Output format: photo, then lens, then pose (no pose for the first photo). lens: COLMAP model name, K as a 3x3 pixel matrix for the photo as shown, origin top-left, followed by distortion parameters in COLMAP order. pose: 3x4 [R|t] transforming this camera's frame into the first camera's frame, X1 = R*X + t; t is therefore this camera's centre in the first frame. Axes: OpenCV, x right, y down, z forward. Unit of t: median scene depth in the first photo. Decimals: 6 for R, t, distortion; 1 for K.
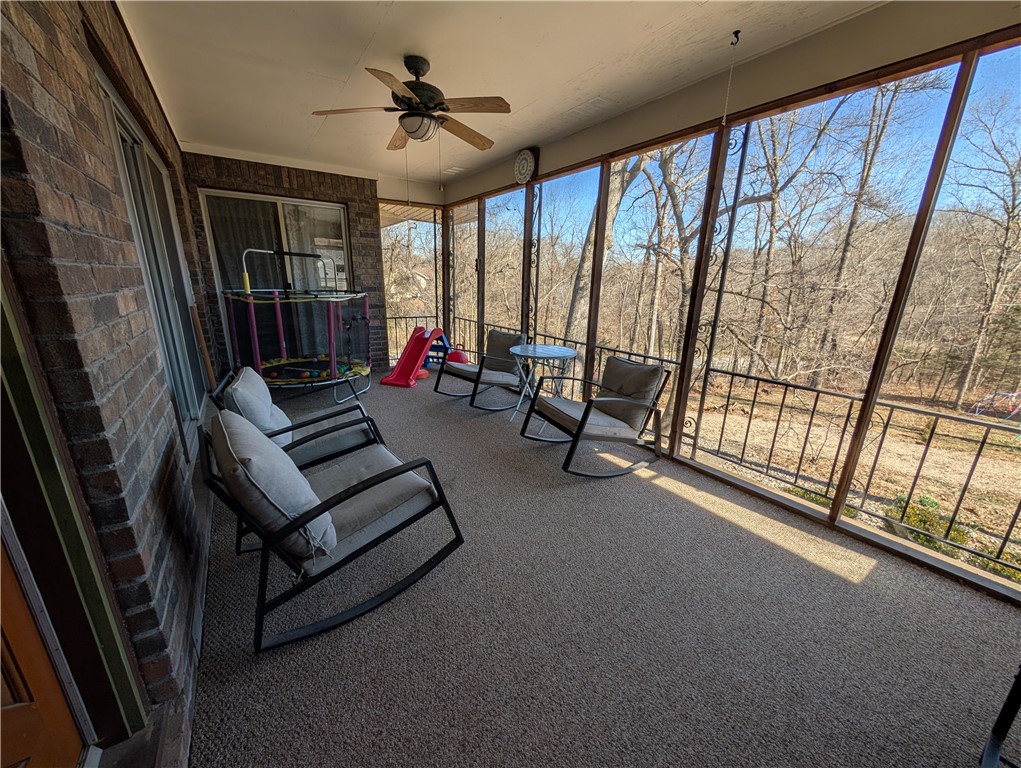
lens RADIAL K [[386.5, 0, 510.5], [0, 386.5, 384.0], [0, 0, 1]] dist [0.002074, 0.000424]
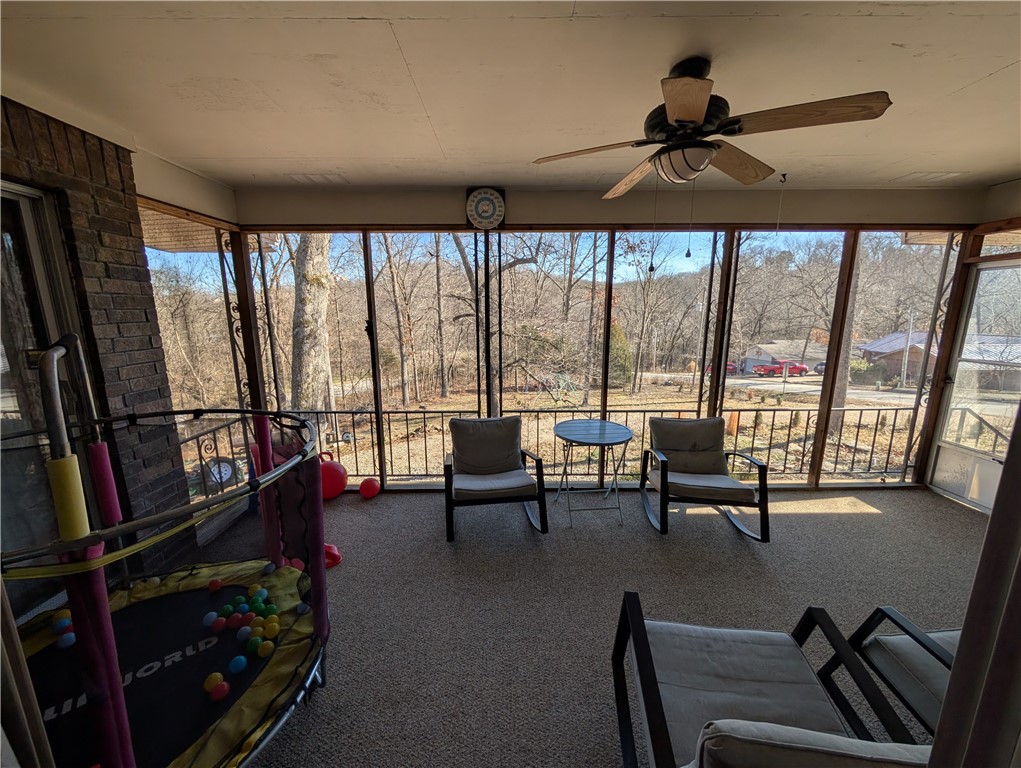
lens RADIAL K [[386.5, 0, 510.5], [0, 386.5, 384.0], [0, 0, 1]] dist [0.002074, 0.000424]
pose [[0.560972, -0.175609, 0.808994, -0.505707], [0.232284, 0.971373, 0.049786, -0.196308], [-0.794578, 0.159988, 0.585704, 0.448686]]
